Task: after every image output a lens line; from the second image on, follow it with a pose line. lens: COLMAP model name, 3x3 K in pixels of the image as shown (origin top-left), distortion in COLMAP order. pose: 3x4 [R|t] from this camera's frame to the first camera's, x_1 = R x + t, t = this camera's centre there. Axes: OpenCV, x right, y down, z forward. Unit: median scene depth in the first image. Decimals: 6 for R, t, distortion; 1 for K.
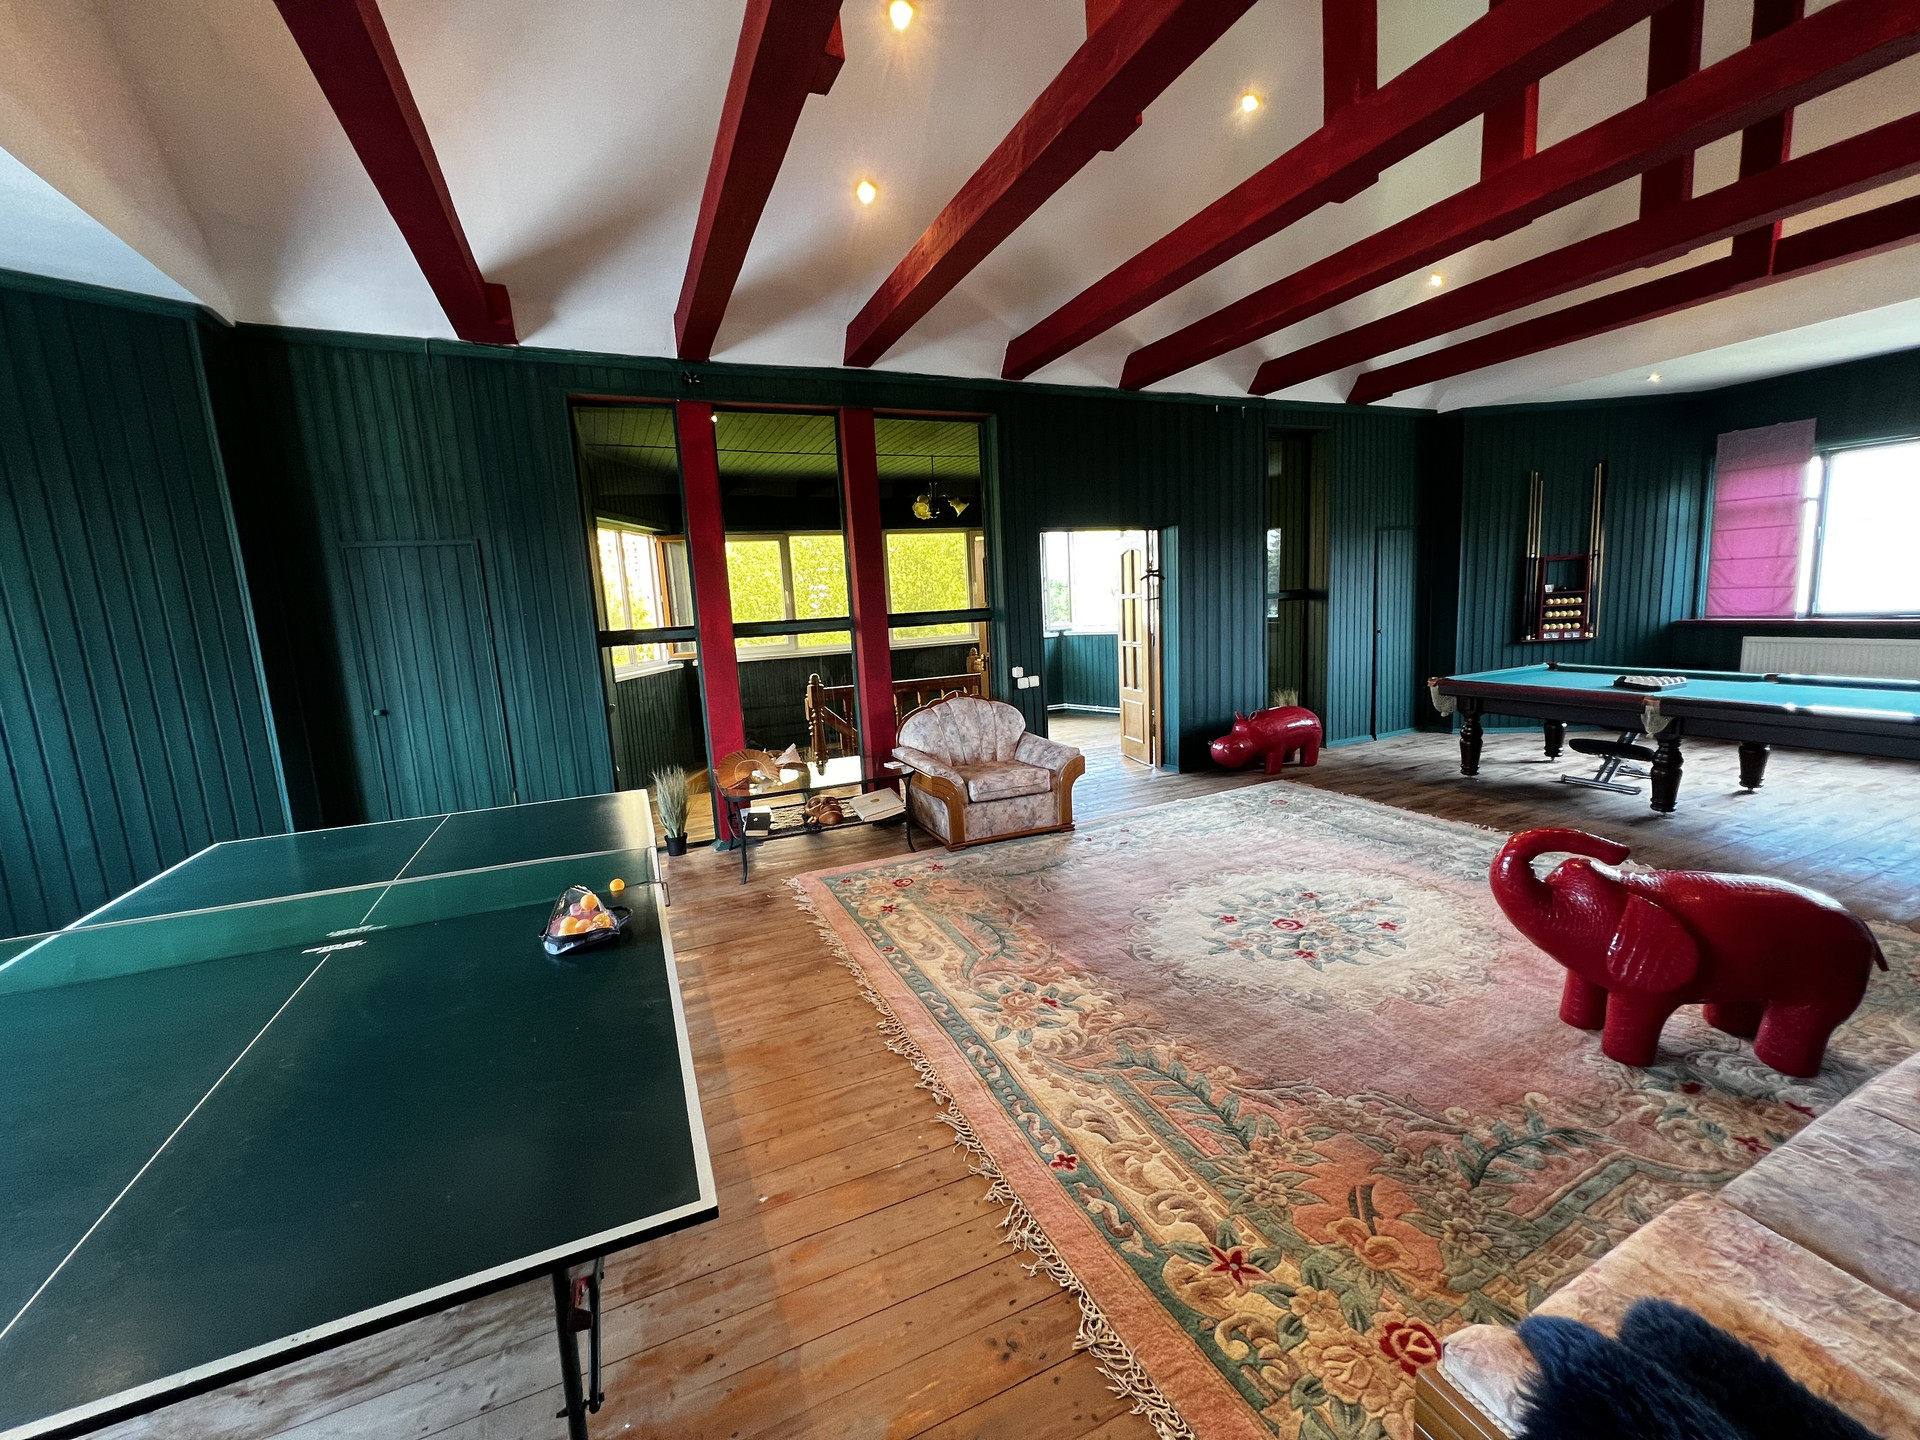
lens RADIAL K [[767.8, 0, 960.0], [0, 767.8, 720.0], [0, 0, 1]] dist [0.000616, 0.000019]
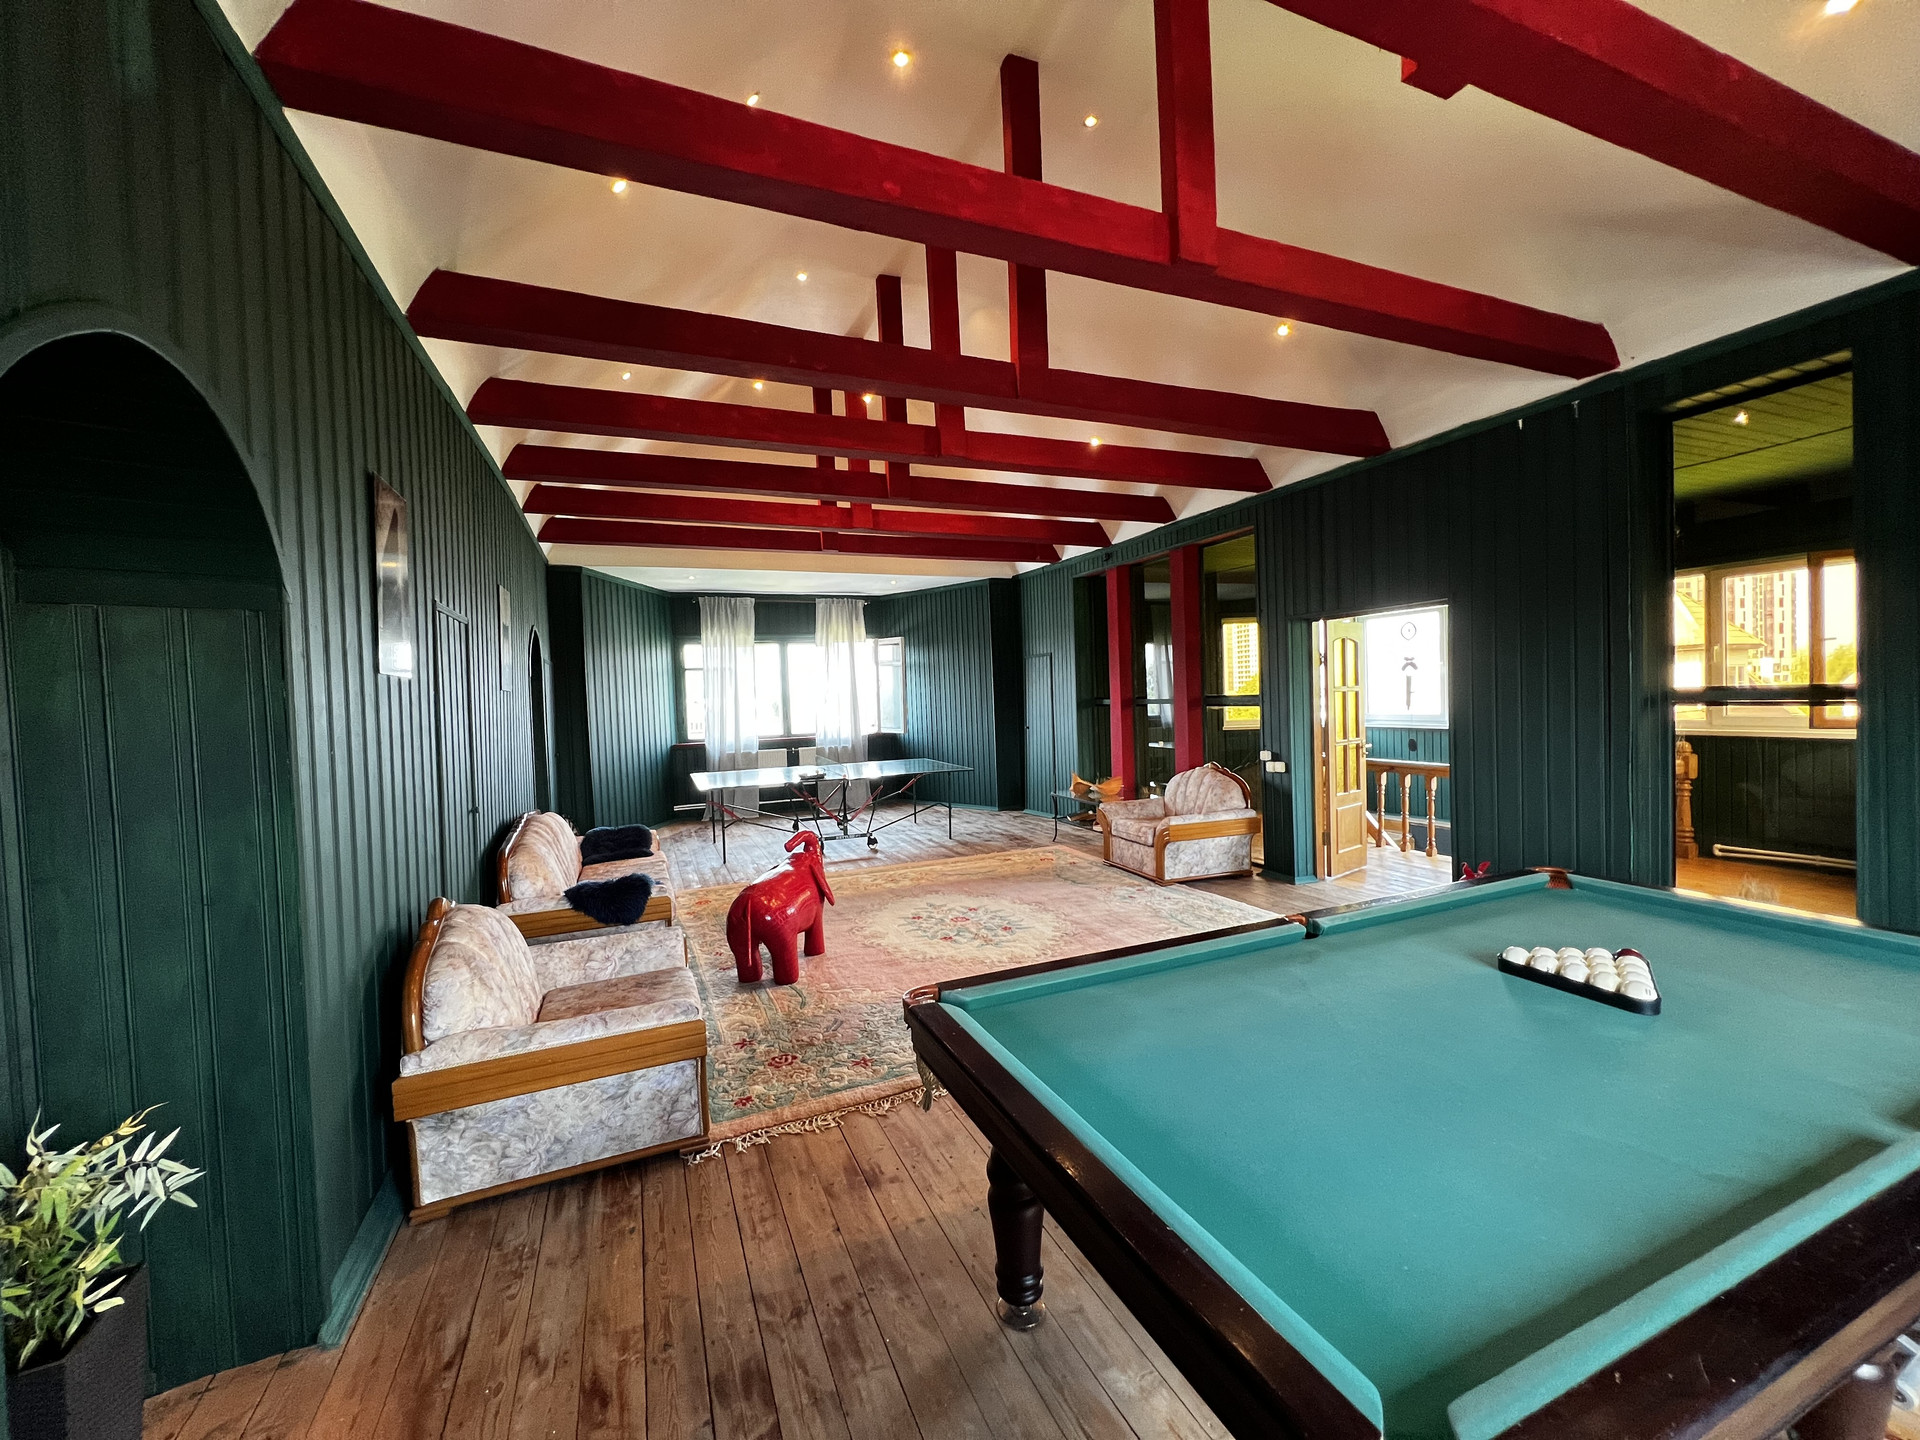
lens RADIAL K [[767.8, 0, 960.0], [0, 767.8, 720.0], [0, 0, 1]] dist [0.000616, 0.000019]
pose [[-0.016483, 0.084168, -0.996315, 1.362757], [-0.123657, 0.988629, 0.085565, -0.179311], [0.992188, 0.124612, -0.005888, 0.691287]]
